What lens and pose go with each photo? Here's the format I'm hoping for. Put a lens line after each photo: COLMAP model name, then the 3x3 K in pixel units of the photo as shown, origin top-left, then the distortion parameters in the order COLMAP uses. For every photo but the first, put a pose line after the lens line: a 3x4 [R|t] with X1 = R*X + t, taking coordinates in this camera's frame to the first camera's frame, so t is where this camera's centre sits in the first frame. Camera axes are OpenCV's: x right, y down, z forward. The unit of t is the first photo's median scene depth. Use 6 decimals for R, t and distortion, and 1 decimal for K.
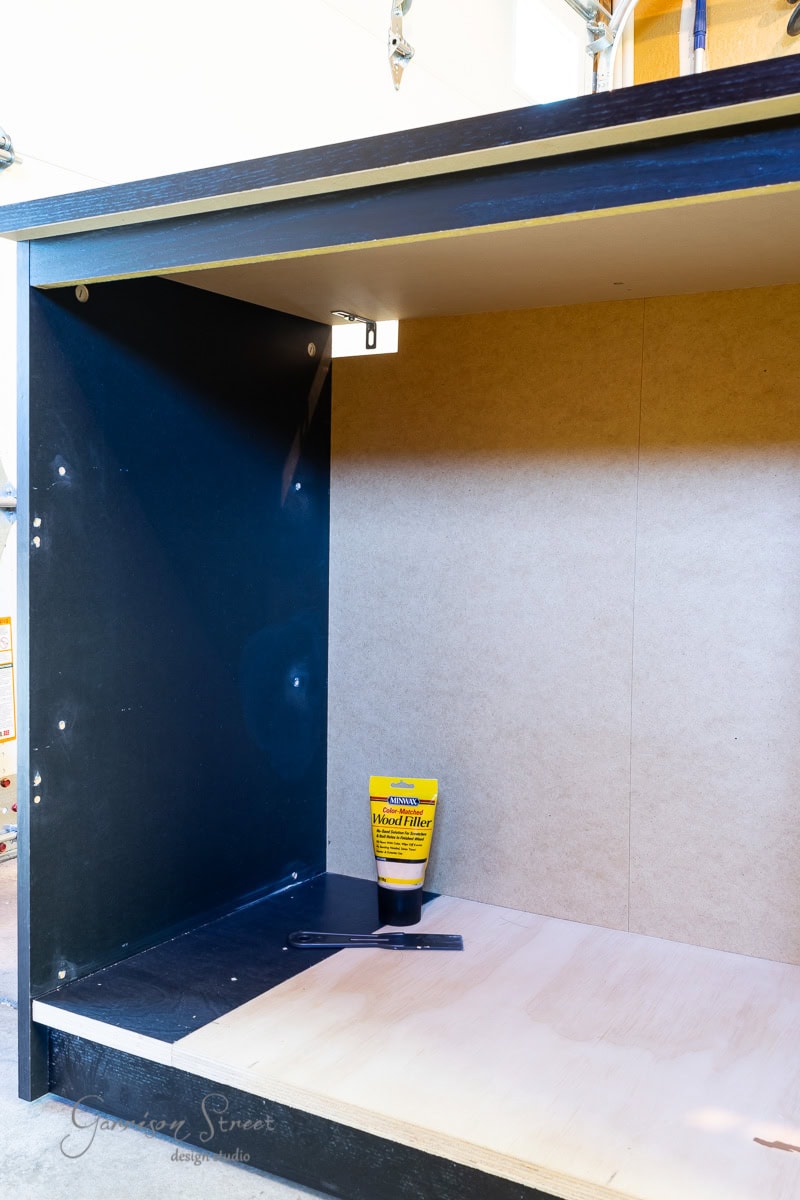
lens RADIAL K [[1148.9, 0, 397.7], [0, 1148.9, 592.9], [0, 0, 1]] dist [0.015773, 0.000000]
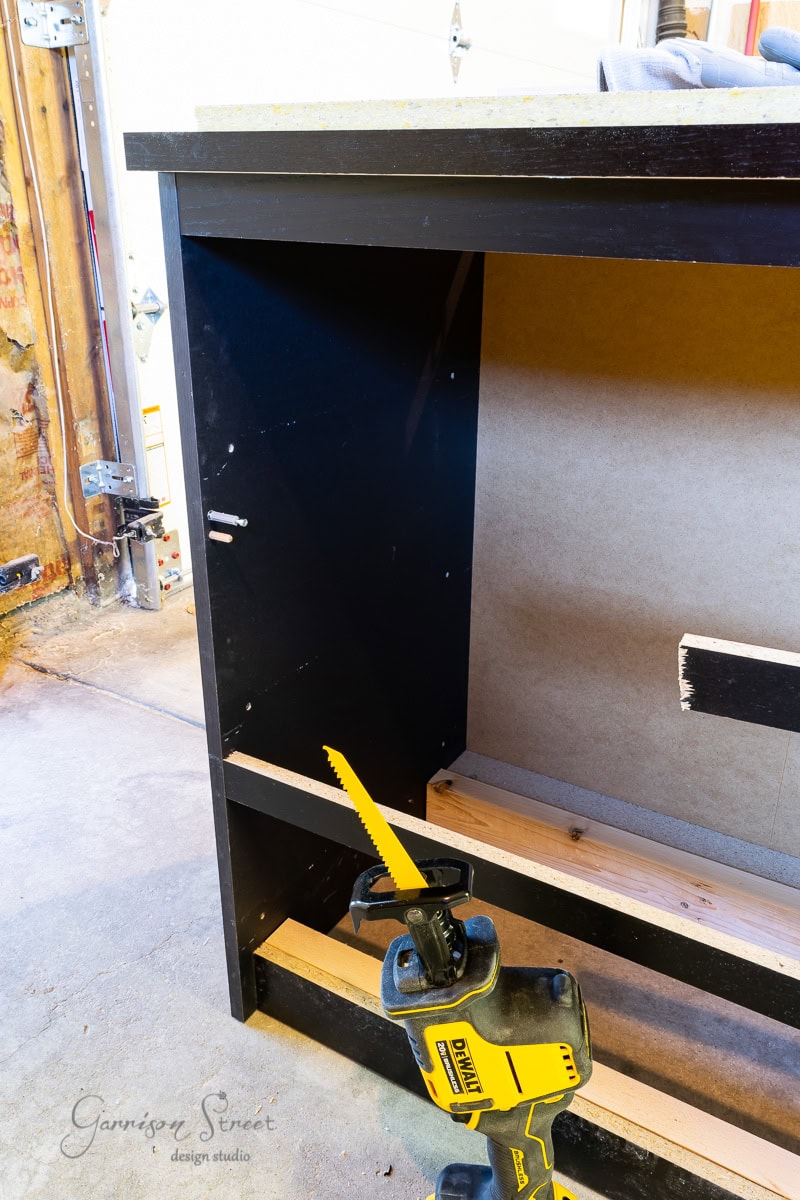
lens RADIAL K [[1007.6, 0, 387.2], [0, 1007.6, 603.6], [0, 0, 1]] dist [0.020044, -0.017515]
pose [[0.999587, -0.002022, -0.028682, -0.119789], [0.011879, 0.937459, 0.347892, -0.211306], [0.026184, -0.348089, 0.937096, 0.185936]]
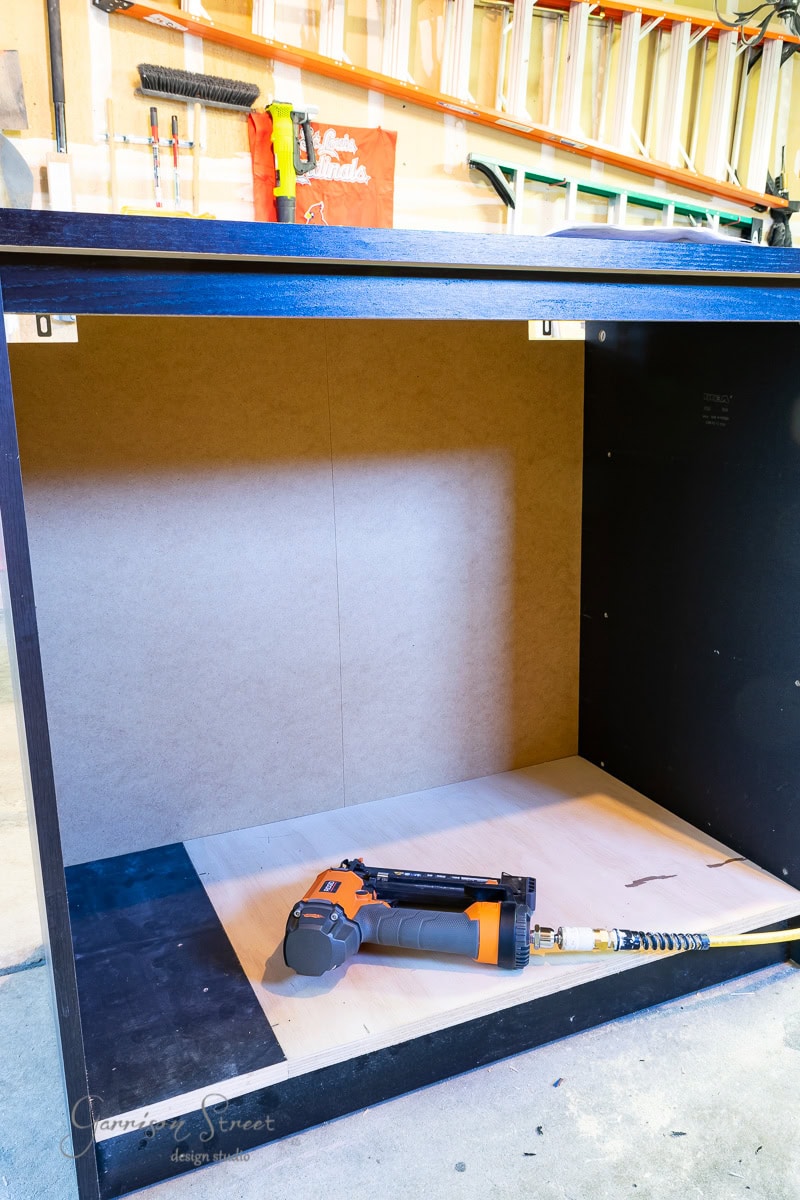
lens RADIAL K [[911.8, 0, 400.8], [0, 911.8, 605.5], [0, 0, 1]] dist [-0.024377, 0.044504]
pose [[0.571722, -0.204757, 0.794486, -0.518395], [0.088070, 0.978078, 0.188696, -0.116209], [-0.815707, -0.037911, 0.577222, 0.336467]]
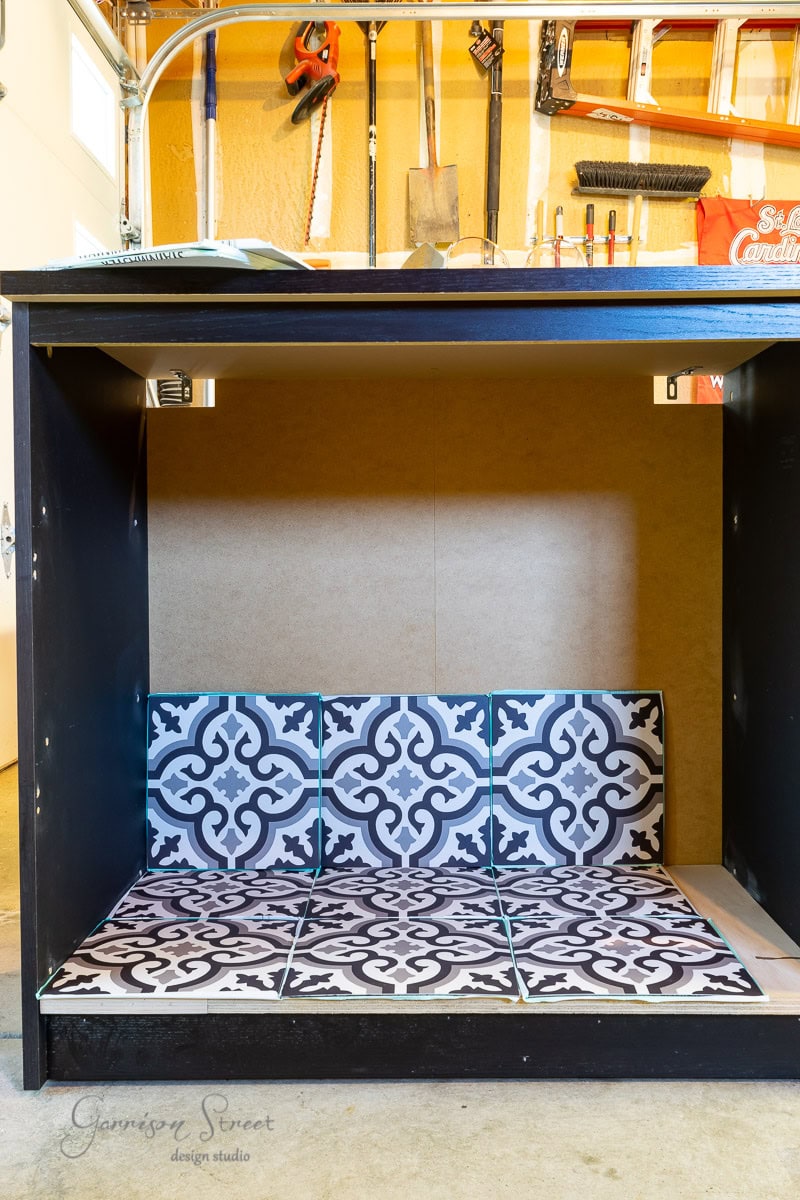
lens RADIAL K [[1148.9, 0, 411.9], [0, 1148.9, 603.5], [0, 0, 1]] dist [0.015773, 0.000000]
pose [[0.866807, -0.038239, 0.497176, -0.428232], [0.045821, 0.998945, -0.003056, 0.001516], [-0.496534, 0.025430, 0.867645, -0.105406]]
